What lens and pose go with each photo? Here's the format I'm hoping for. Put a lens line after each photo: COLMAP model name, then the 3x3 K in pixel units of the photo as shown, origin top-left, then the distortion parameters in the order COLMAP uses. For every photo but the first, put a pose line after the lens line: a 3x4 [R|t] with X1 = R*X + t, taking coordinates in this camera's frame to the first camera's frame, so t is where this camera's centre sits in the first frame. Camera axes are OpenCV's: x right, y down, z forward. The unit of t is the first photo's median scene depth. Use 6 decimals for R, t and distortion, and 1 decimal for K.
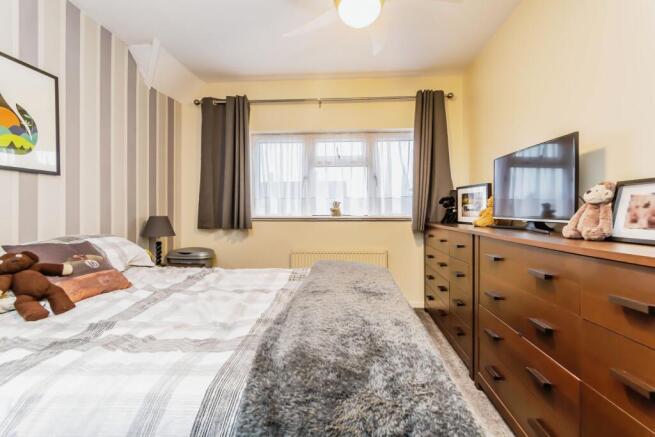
lens RADIAL K [[295.4, 0, 325.2], [0, 295.4, 208.2], [0, 0, 1]] dist [0.001438, 0.002436]
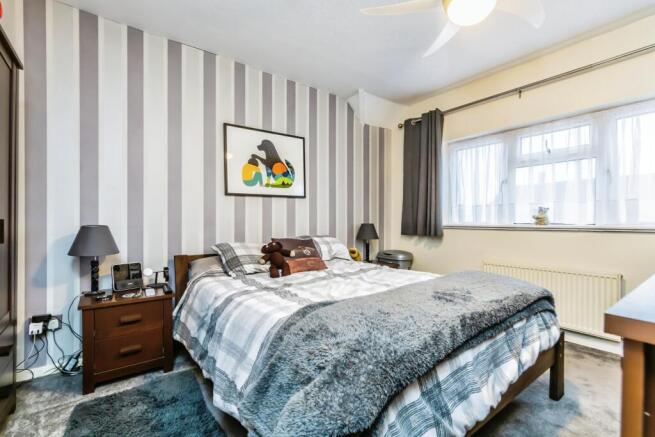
lens RADIAL K [[295.4, 0, 323.8], [0, 295.4, 222.1], [0, 0, 1]] dist [0.001438, 0.002436]
pose [[0.660172, 0.002416, -0.751110, 0.259934], [0.012703, 0.999816, 0.014380, -0.000563], [0.751007, -0.019034, 0.660020, 0.001451]]
